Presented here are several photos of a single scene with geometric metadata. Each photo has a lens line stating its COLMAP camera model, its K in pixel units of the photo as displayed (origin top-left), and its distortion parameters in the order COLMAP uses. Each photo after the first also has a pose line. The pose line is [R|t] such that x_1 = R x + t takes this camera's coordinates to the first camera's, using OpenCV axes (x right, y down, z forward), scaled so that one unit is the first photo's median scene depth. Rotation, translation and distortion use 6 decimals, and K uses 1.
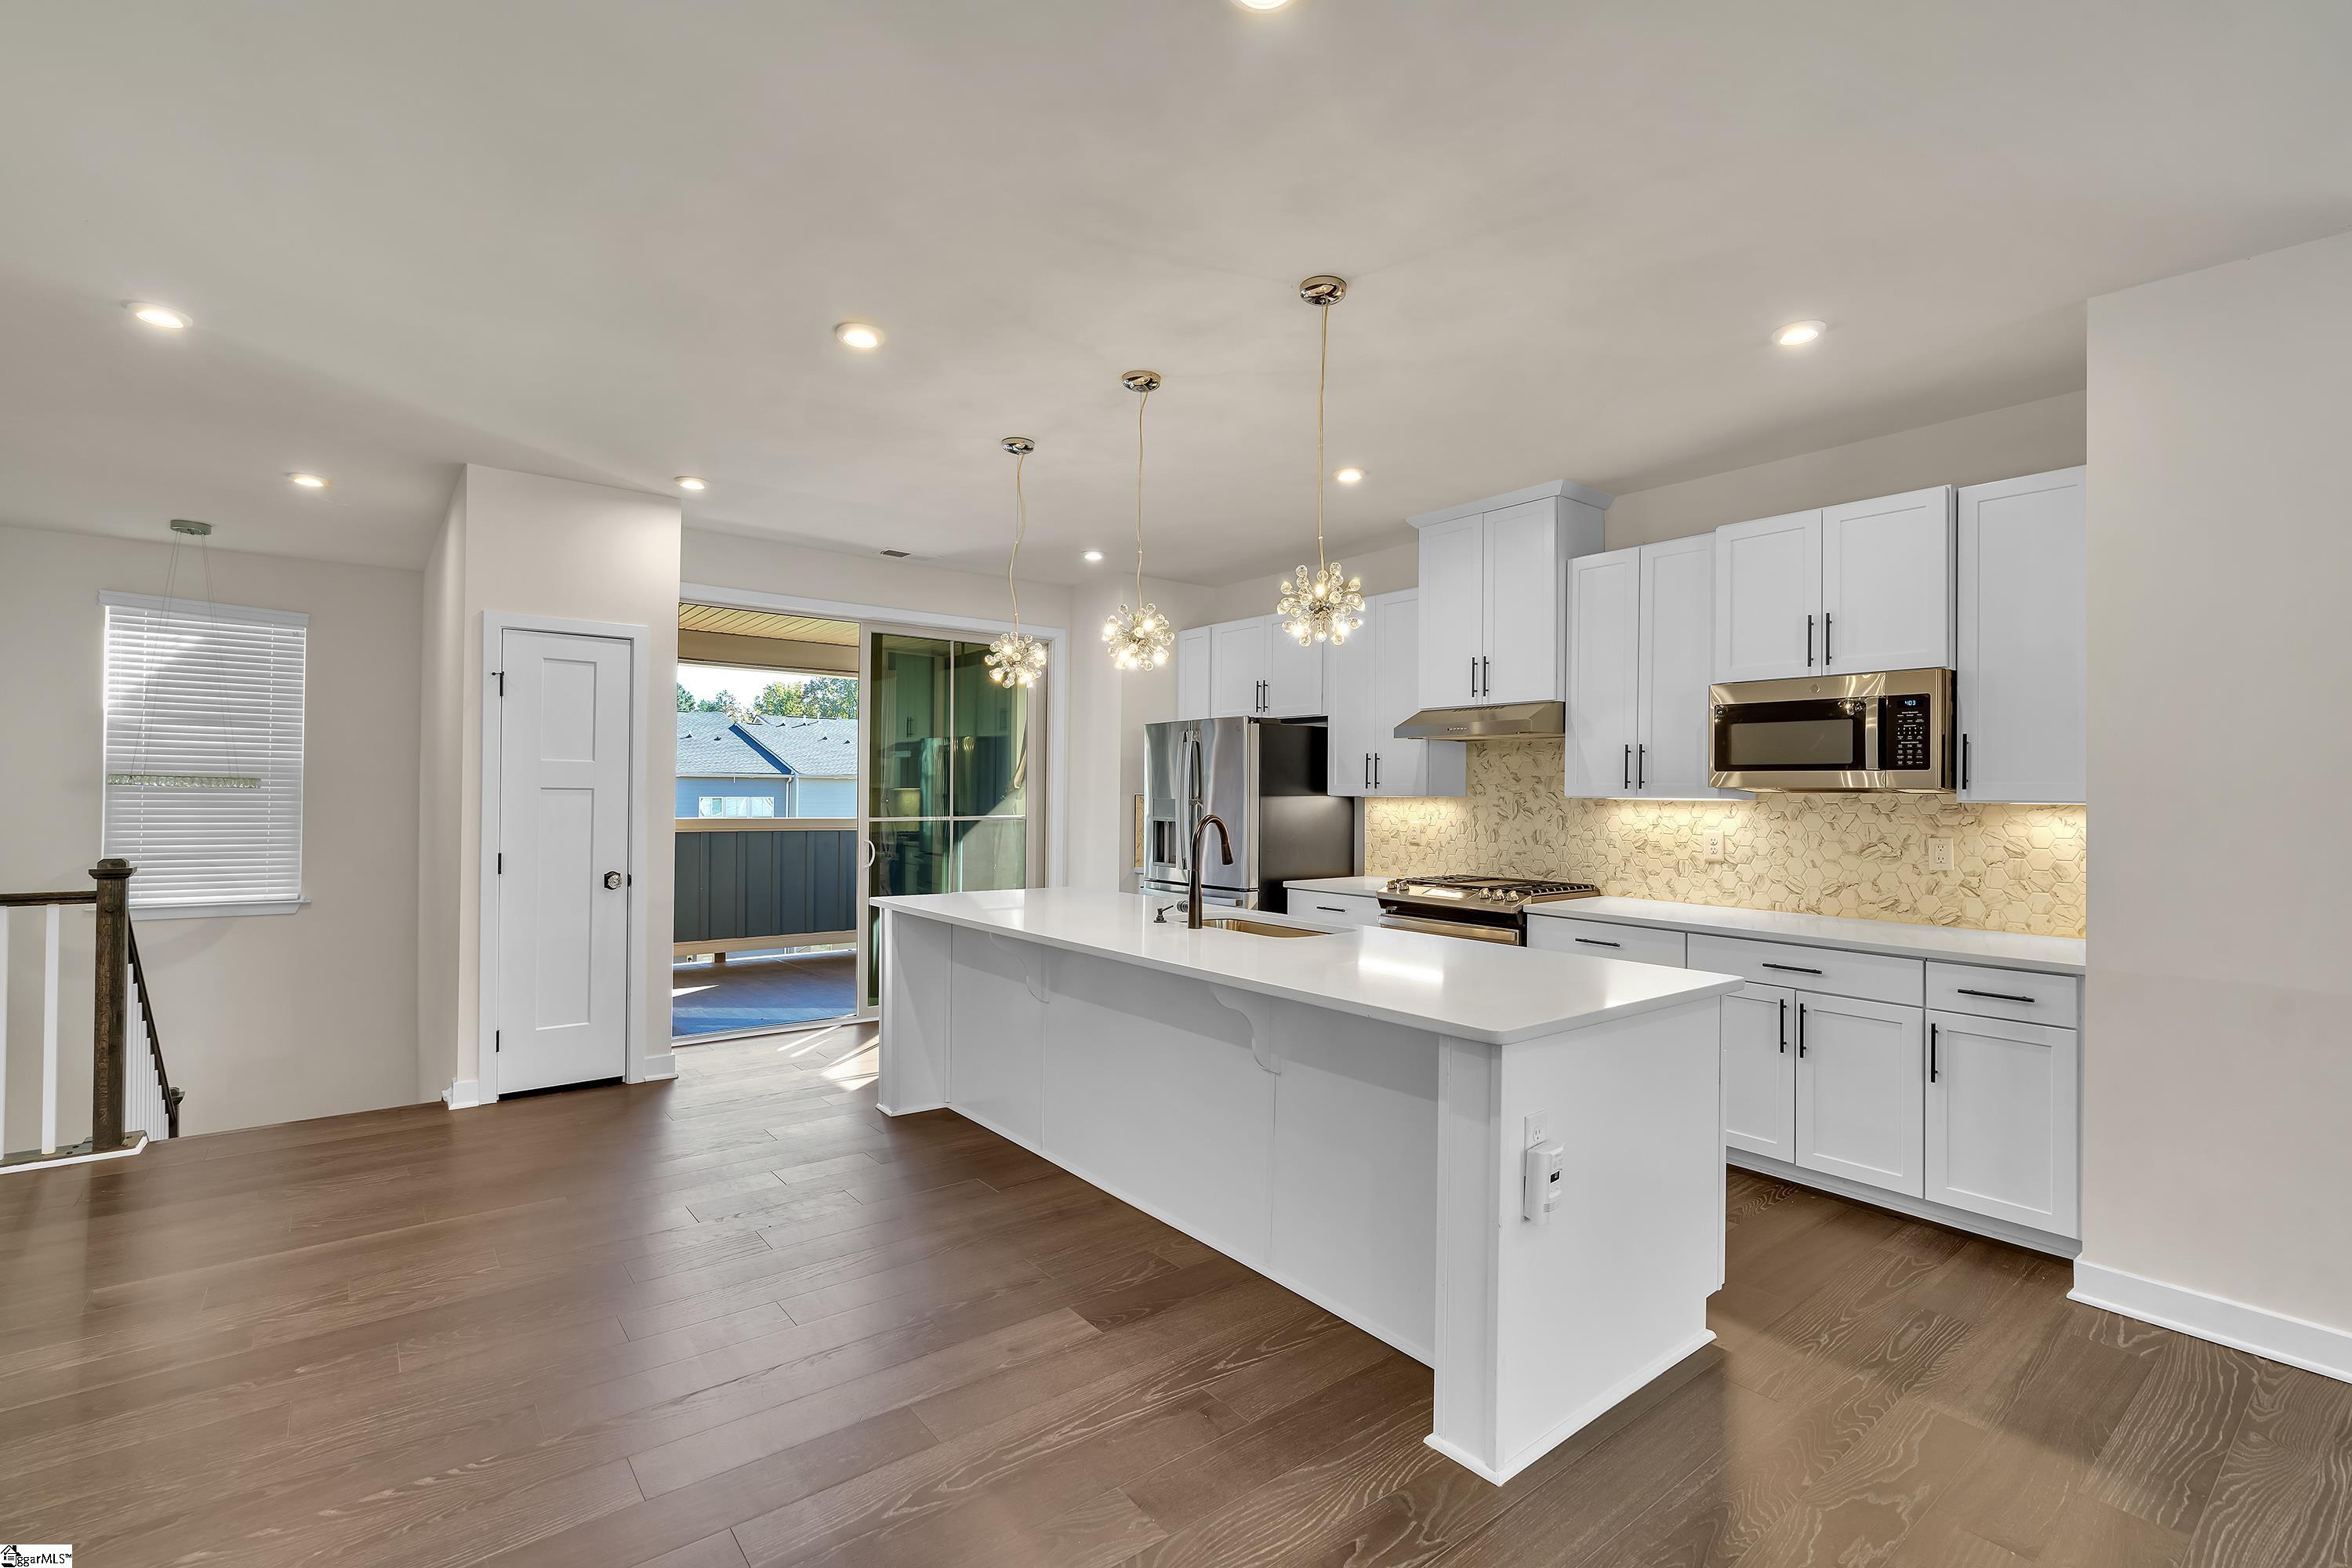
lens RADIAL K [[1067.6, 0, 1173.2], [0, 1067.6, 778.5], [0, 0, 1]] dist [-0.004848, 0.001437]
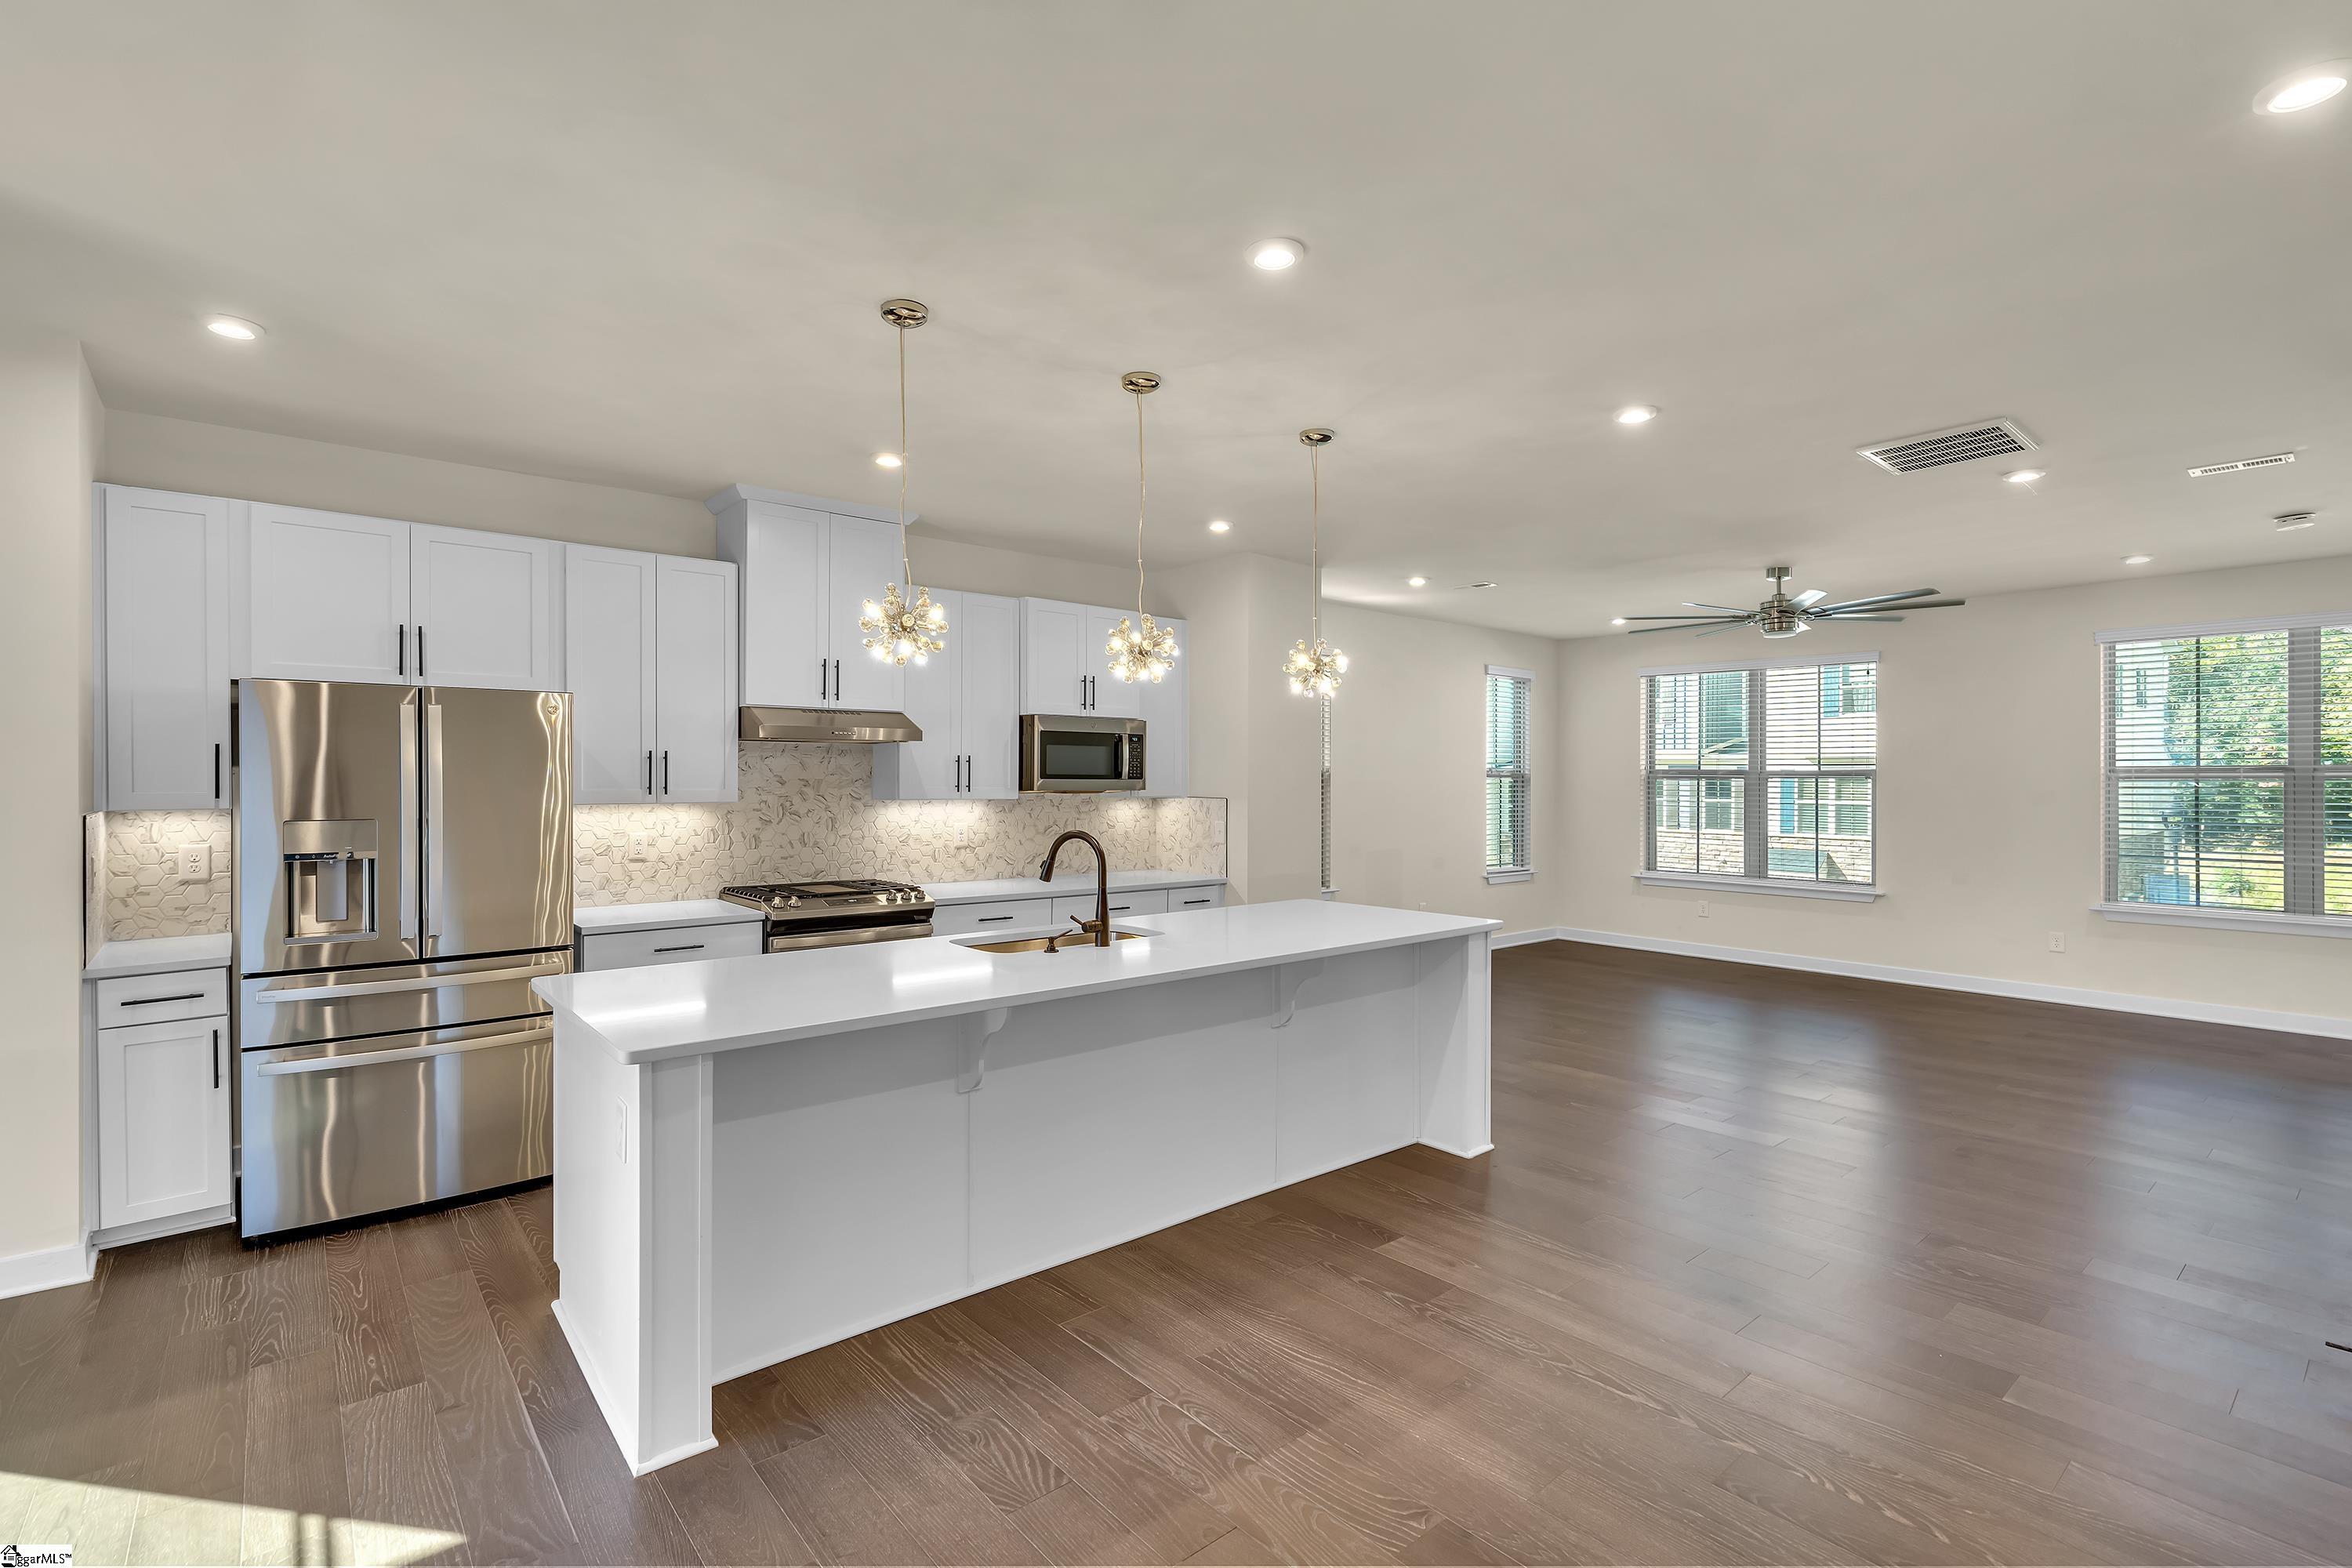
lens RADIAL K [[1067.6, 0, 1181.3], [0, 1067.6, 780.0], [0, 0, 1]] dist [-0.004848, 0.001437]
pose [[-0.034094, -0.011263, 0.999355, -0.777824], [-0.015398, 0.999824, 0.010743, -0.020568], [-0.999300, -0.015022, -0.034261, 0.773693]]
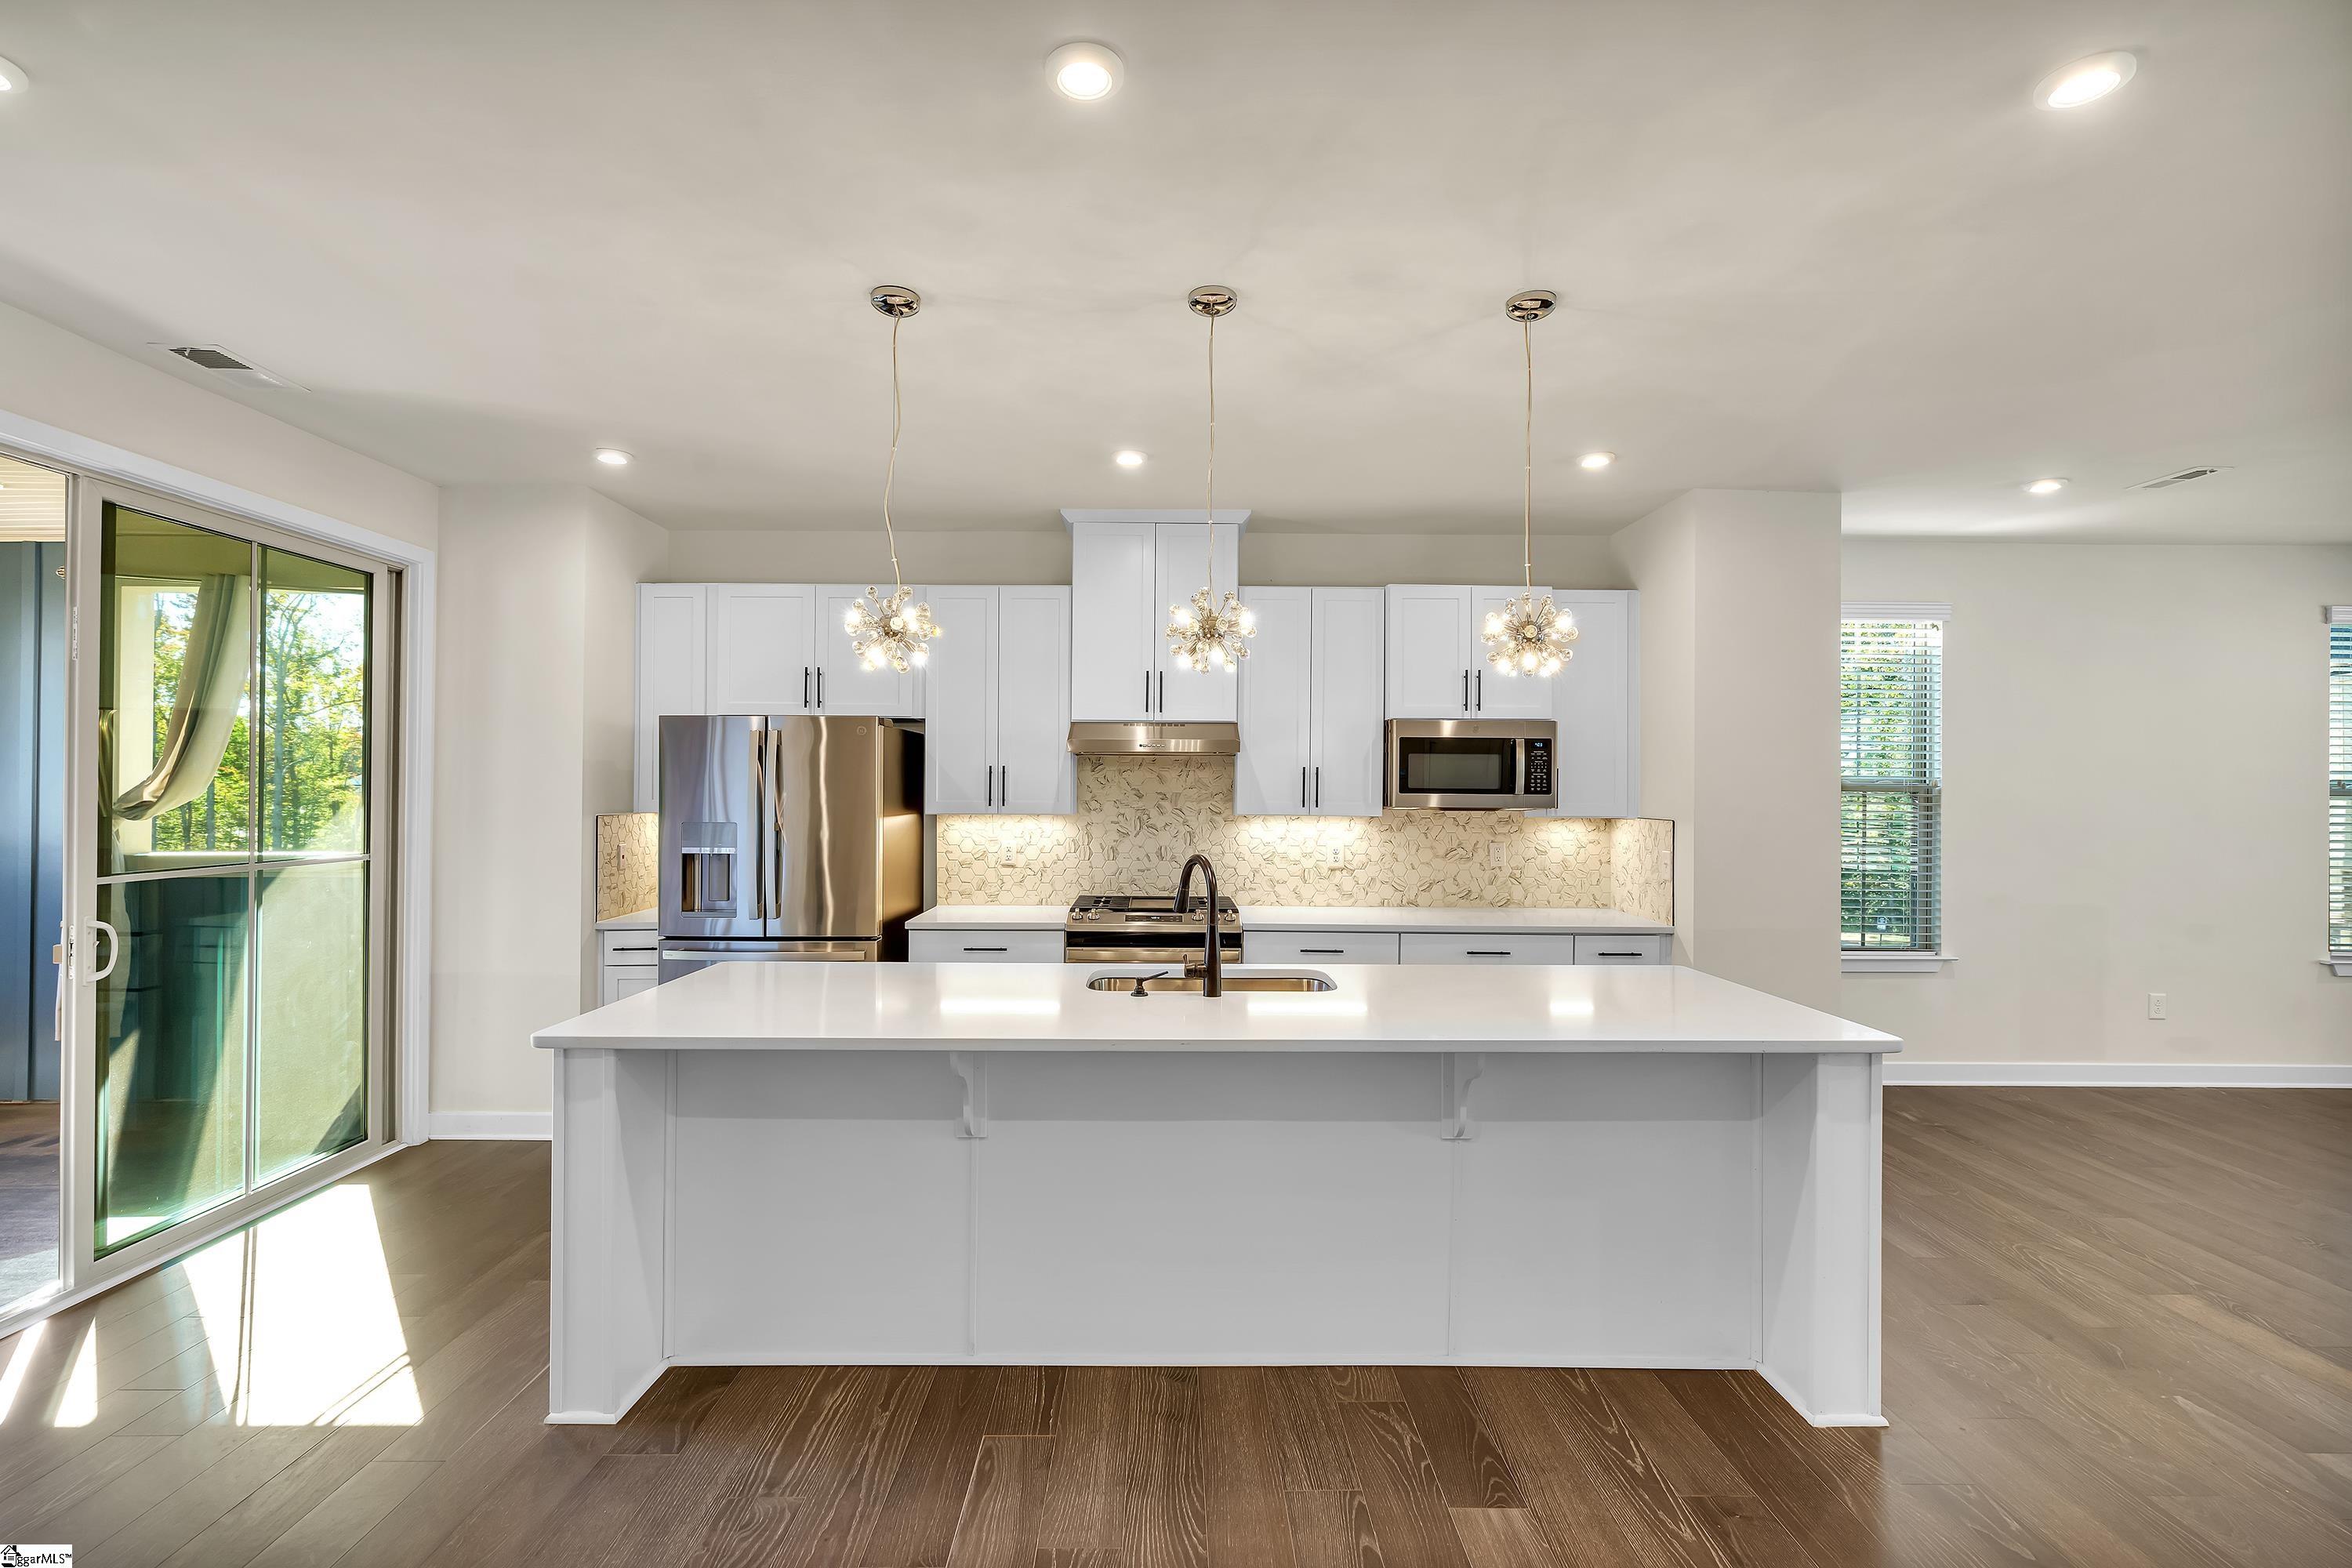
lens RADIAL K [[1067.6, 0, 1172.6], [0, 1067.6, 782.8], [0, 0, 1]] dist [-0.004848, 0.001437]
pose [[0.607014, 0.000216, 0.794691, -0.520904], [-0.011228, 0.999902, 0.008304, -0.023132], [-0.794612, -0.013963, 0.606957, 0.432156]]
